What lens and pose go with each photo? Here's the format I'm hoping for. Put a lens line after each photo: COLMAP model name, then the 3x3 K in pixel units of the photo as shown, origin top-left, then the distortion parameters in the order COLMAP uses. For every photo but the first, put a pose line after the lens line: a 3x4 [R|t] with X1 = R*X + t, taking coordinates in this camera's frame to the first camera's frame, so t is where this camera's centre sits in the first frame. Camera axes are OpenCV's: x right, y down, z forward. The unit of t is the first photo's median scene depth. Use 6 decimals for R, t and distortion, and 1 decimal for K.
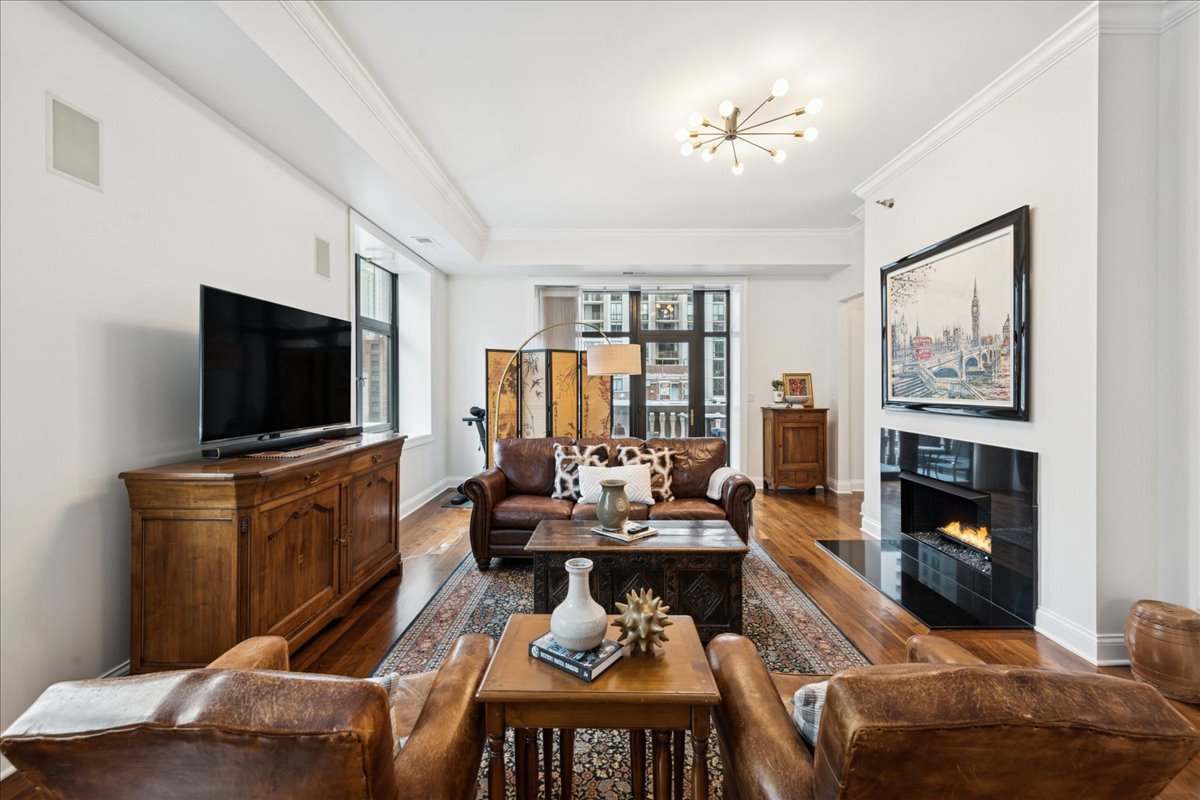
lens RADIAL K [[474.9, 0, 602.9], [0, 474.9, 391.3], [0, 0, 1]] dist [-0.007643, -0.001295]
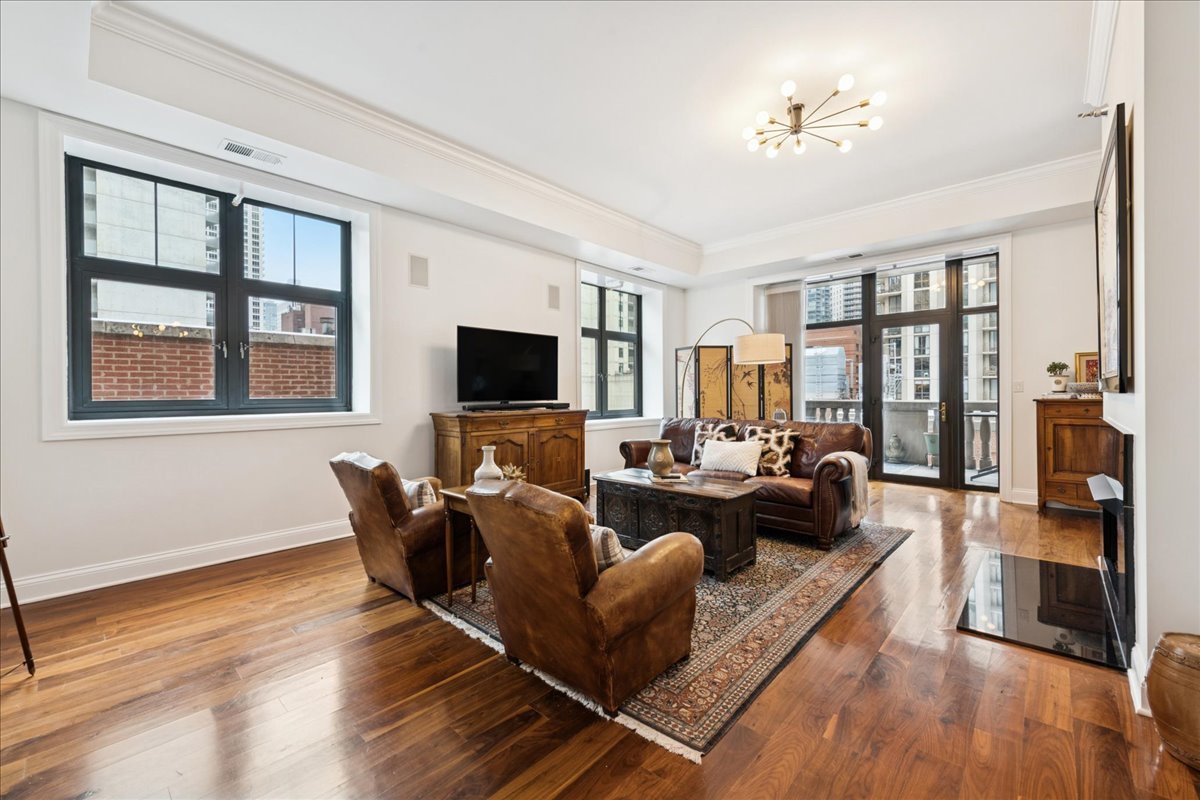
lens RADIAL K [[474.9, 0, 595.7], [0, 474.9, 397.2], [0, 0, 1]] dist [-0.007643, -0.001295]
pose [[0.738233, -0.000313, -0.674545, 0.543414], [0.002530, 0.999994, 0.002304, 0.045833], [0.674541, -0.003407, 0.738230, -0.071909]]
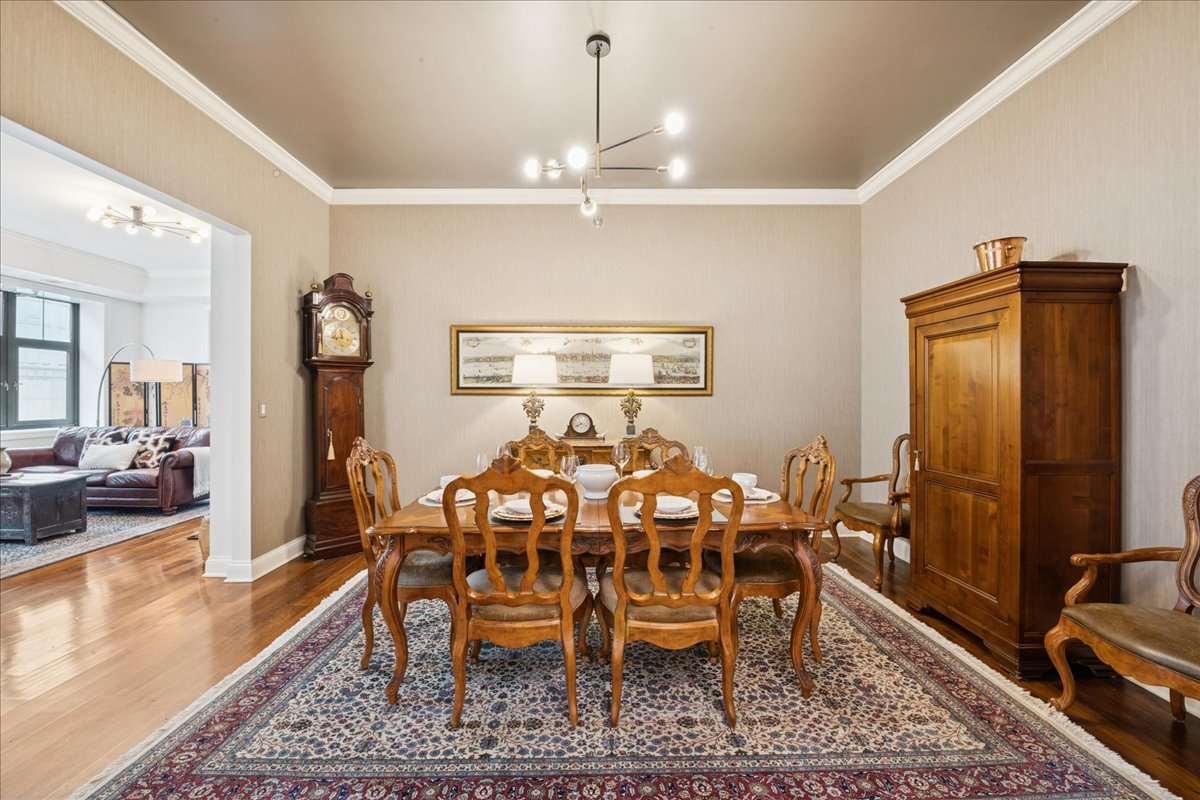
lens RADIAL K [[474.9, 0, 597.2], [0, 474.9, 395.7], [0, 0, 1]] dist [-0.007643, -0.001295]
pose [[0.999888, 0.000659, 0.014936, 1.437848], [-0.000569, 0.999982, -0.006038, 0.015568], [-0.014939, 0.006029, 0.999870, -0.440213]]
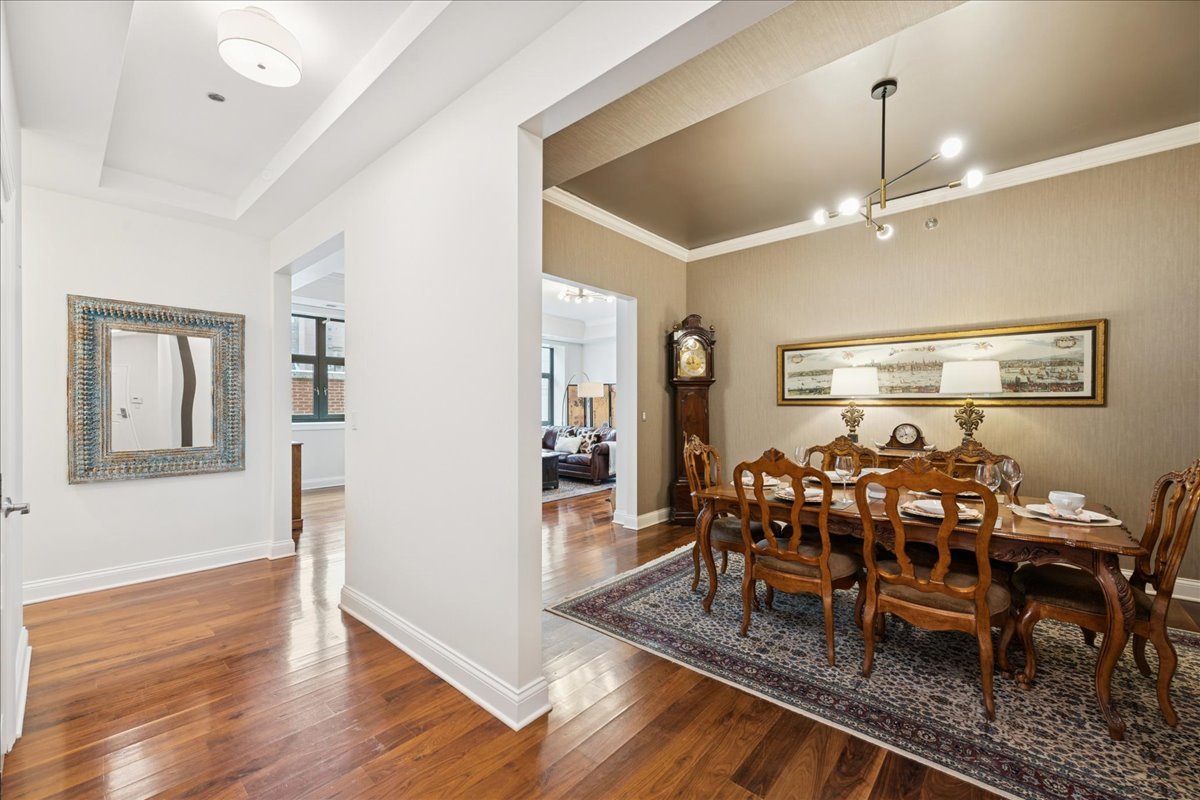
lens RADIAL K [[474.9, 0, 591.3], [0, 474.9, 404.2], [0, 0, 1]] dist [-0.007643, -0.001295]
pose [[0.742225, -0.002113, -0.670147, 1.585728], [-0.004228, 0.999960, -0.007836, 0.015785], [0.670137, 0.008650, 0.742187, -0.604844]]
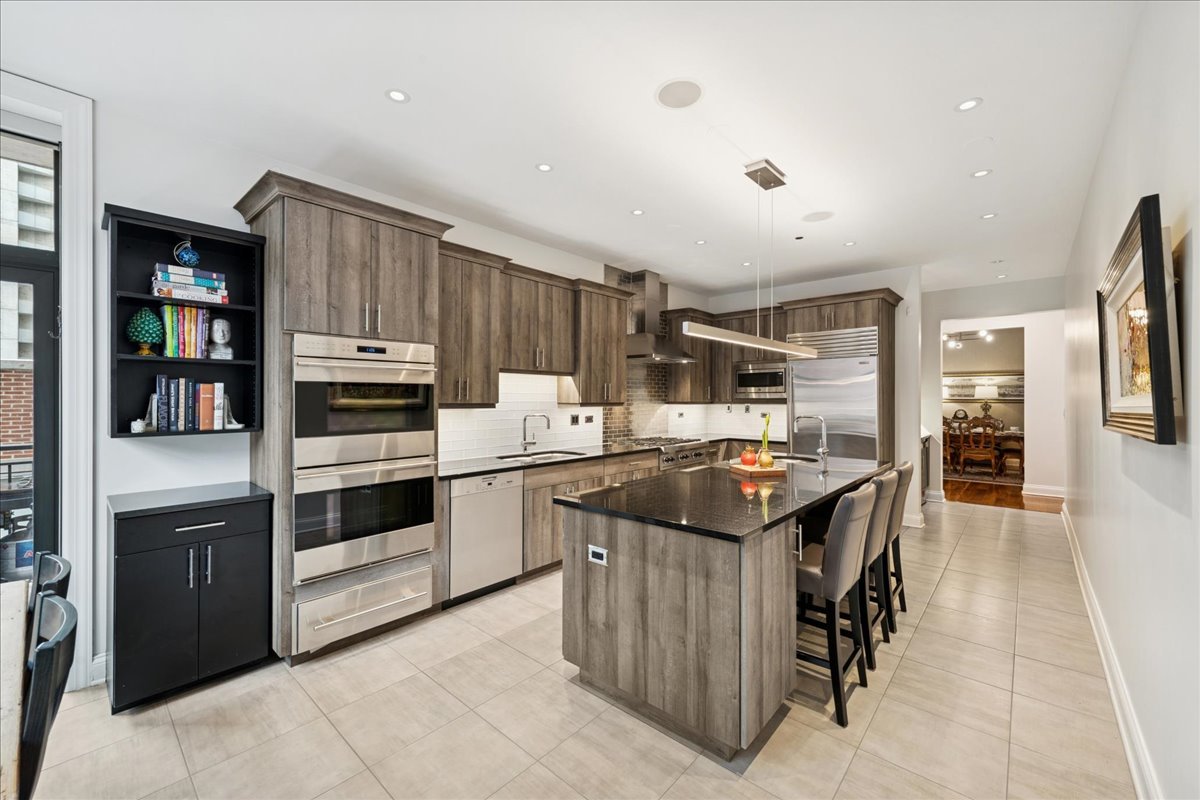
lens RADIAL K [[474.9, 0, 602.0], [0, 474.9, 398.7], [0, 0, 1]] dist [-0.007643, -0.001295]
pose [[0.753735, -0.000844, -0.657178, 1.624466], [-0.001148, 0.999996, -0.002601, -0.001207], [0.657177, 0.002715, 0.753731, -2.490236]]
